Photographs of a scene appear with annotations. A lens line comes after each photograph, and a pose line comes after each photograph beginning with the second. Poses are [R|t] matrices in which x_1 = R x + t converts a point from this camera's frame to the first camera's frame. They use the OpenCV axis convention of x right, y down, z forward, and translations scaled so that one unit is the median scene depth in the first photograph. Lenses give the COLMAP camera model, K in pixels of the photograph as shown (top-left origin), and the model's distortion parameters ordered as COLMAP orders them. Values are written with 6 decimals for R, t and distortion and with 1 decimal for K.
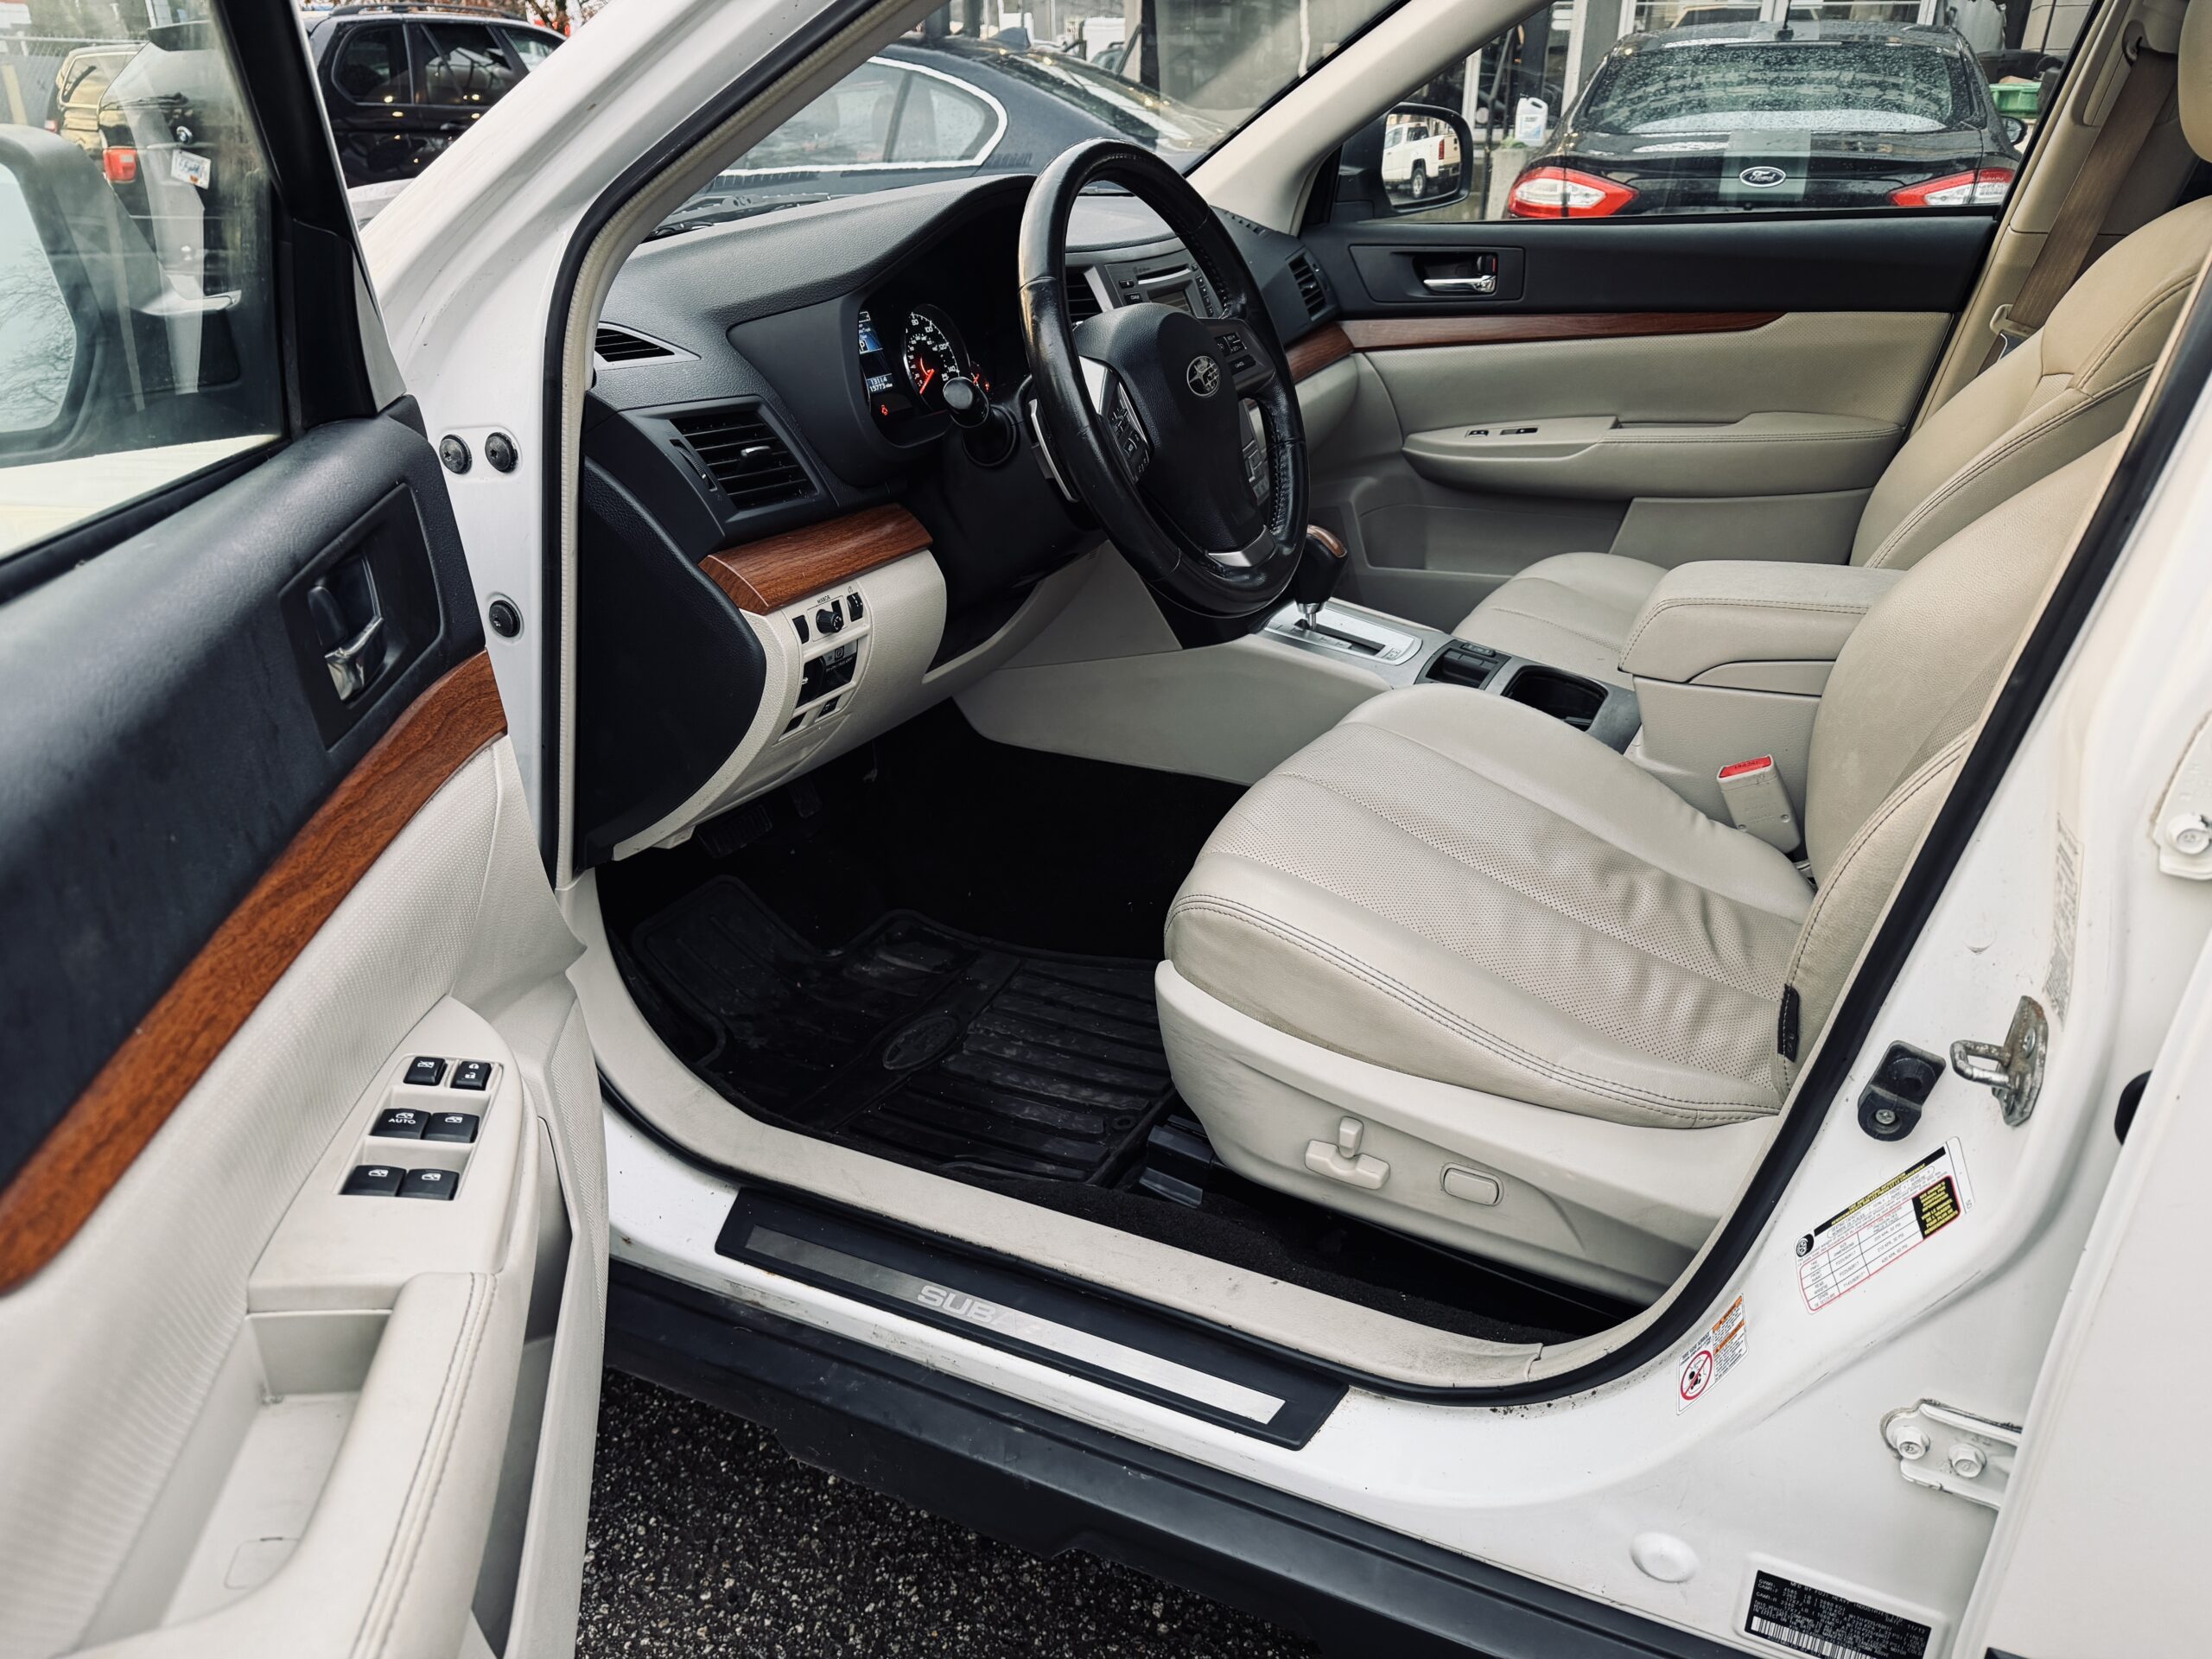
lens RADIAL K [[1585.8, 0, 1167.0], [0, 1585.8, 835.8], [0, 0, 1]] dist [0.112744, -0.205992]
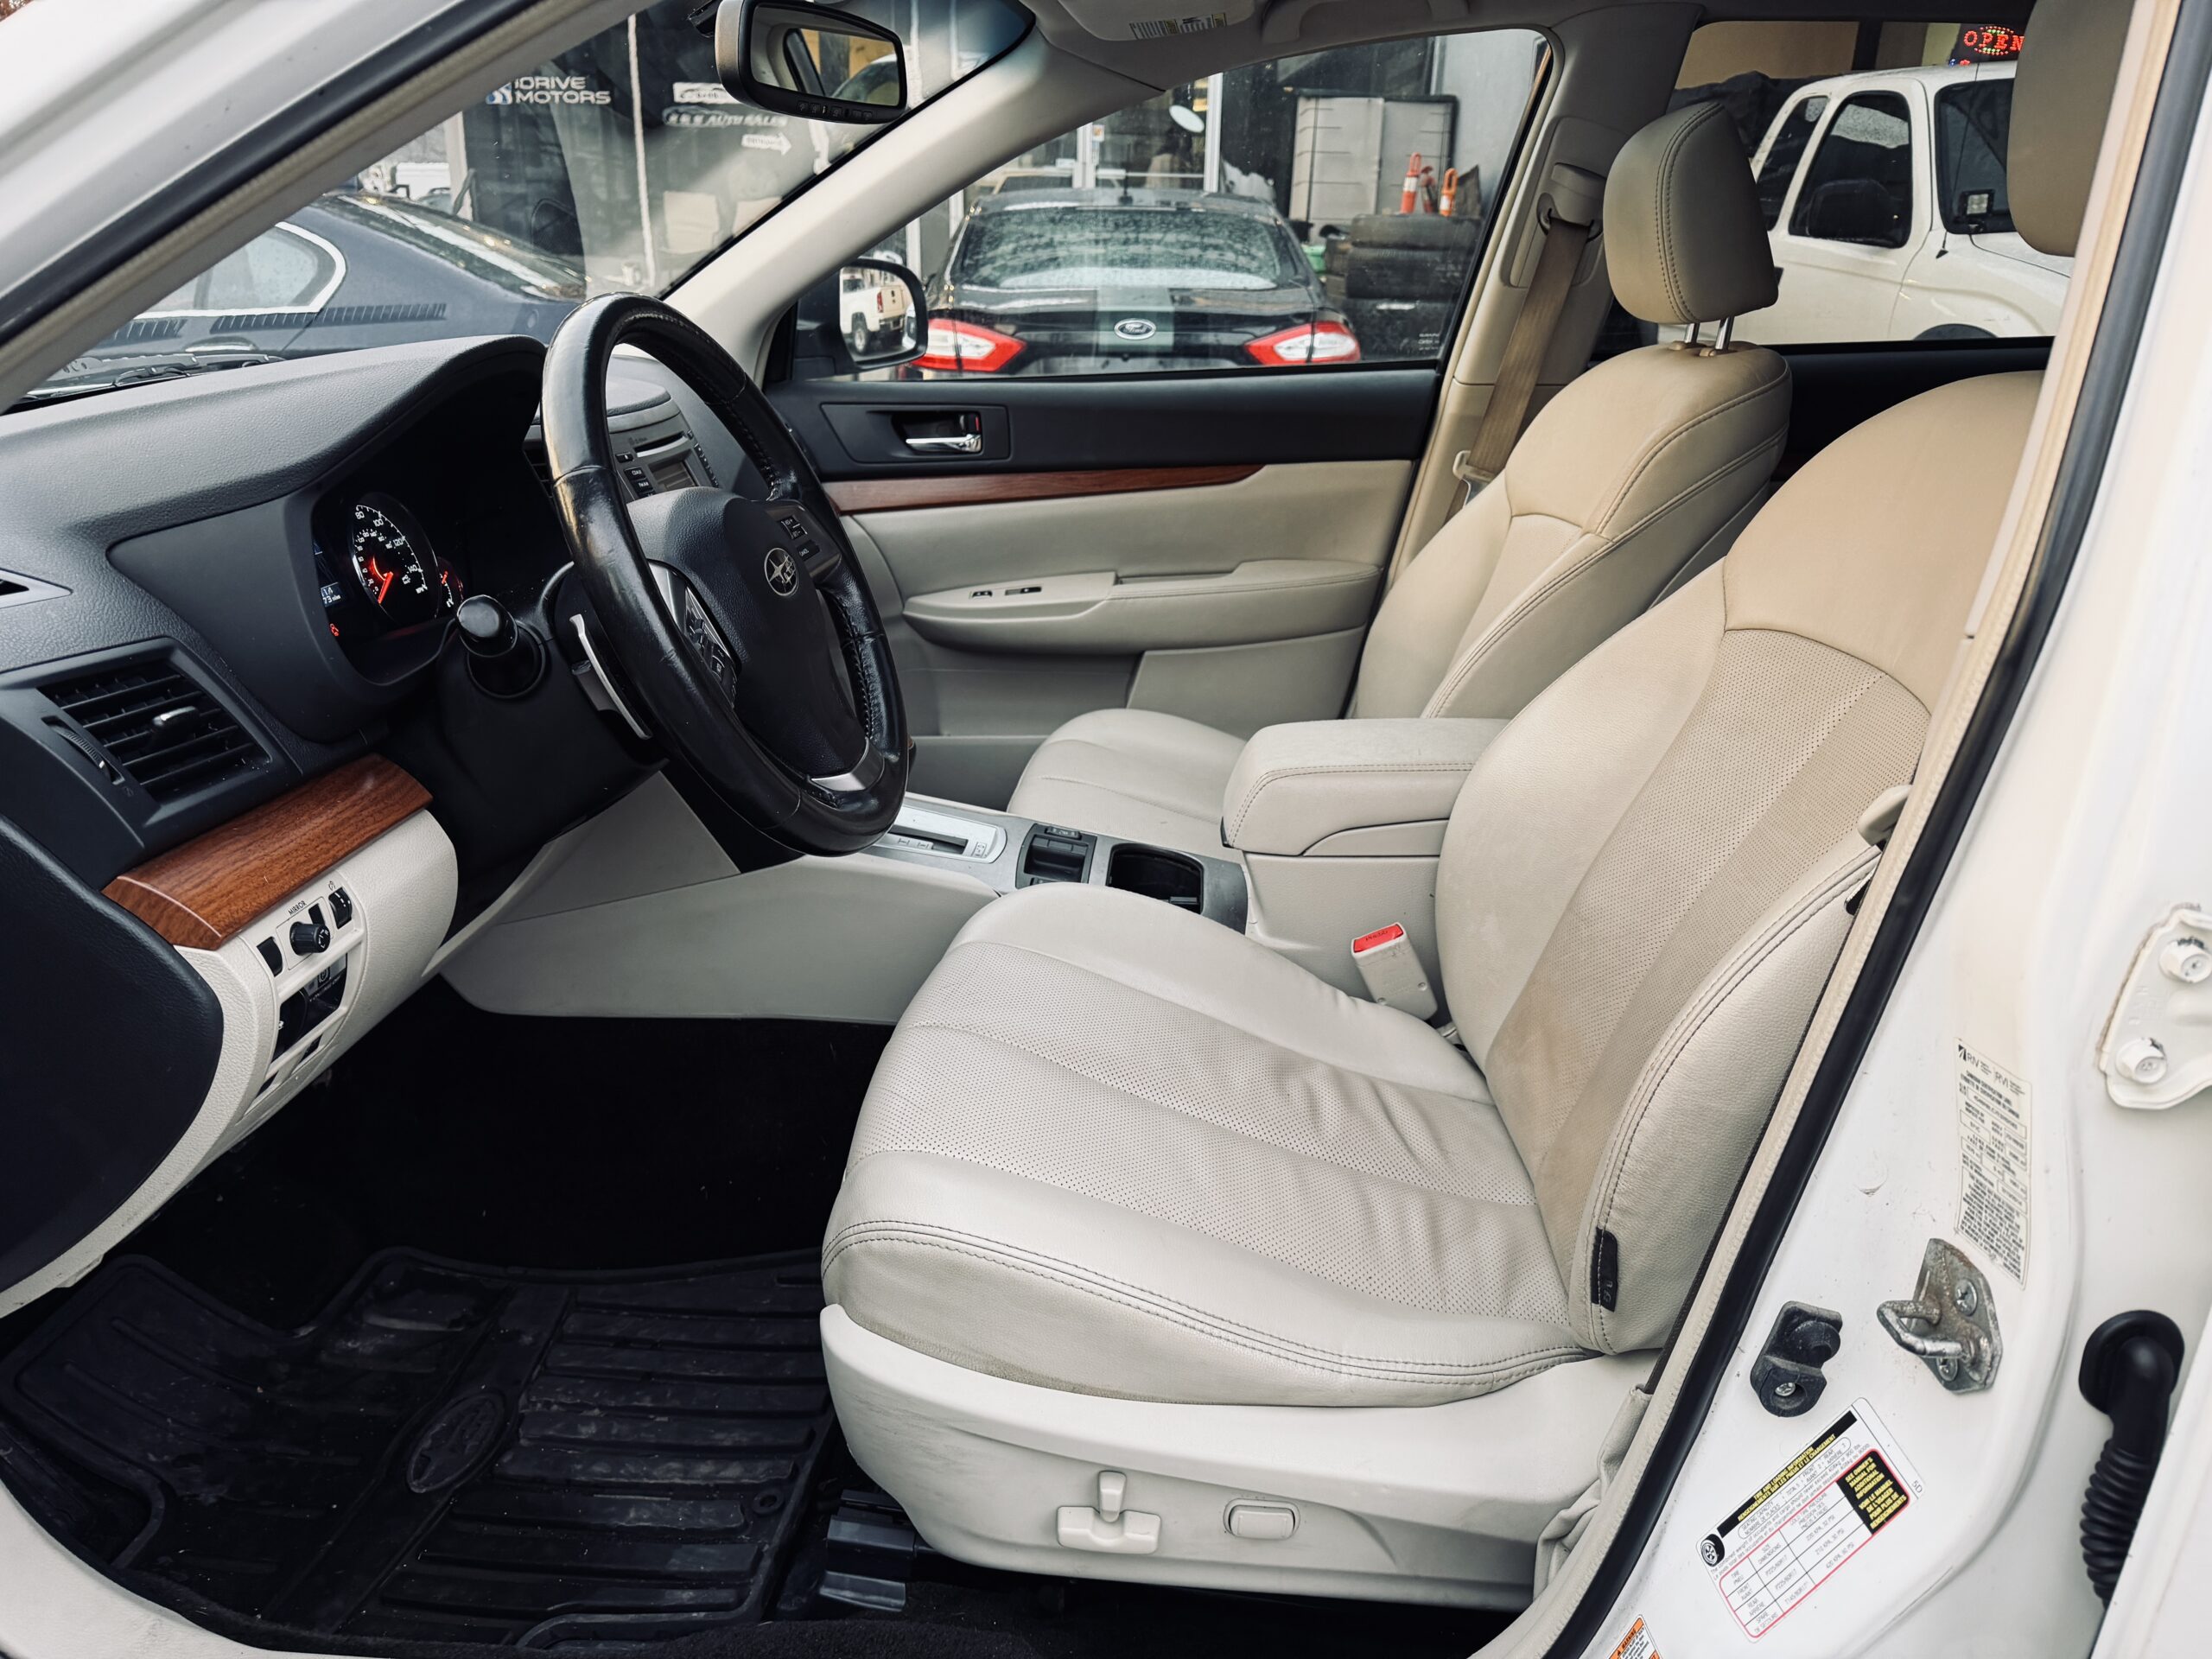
lens RADIAL K [[1554.4, 0, 1140.7], [0, 1554.4, 813.0], [0, 0, 1]] dist [0.044669, -0.066587]
pose [[0.928784, -0.106784, 0.354906, -0.089069], [0.136553, 0.988824, -0.059839, -0.079007], [-0.344550, 0.104041, 0.932985, 0.173577]]
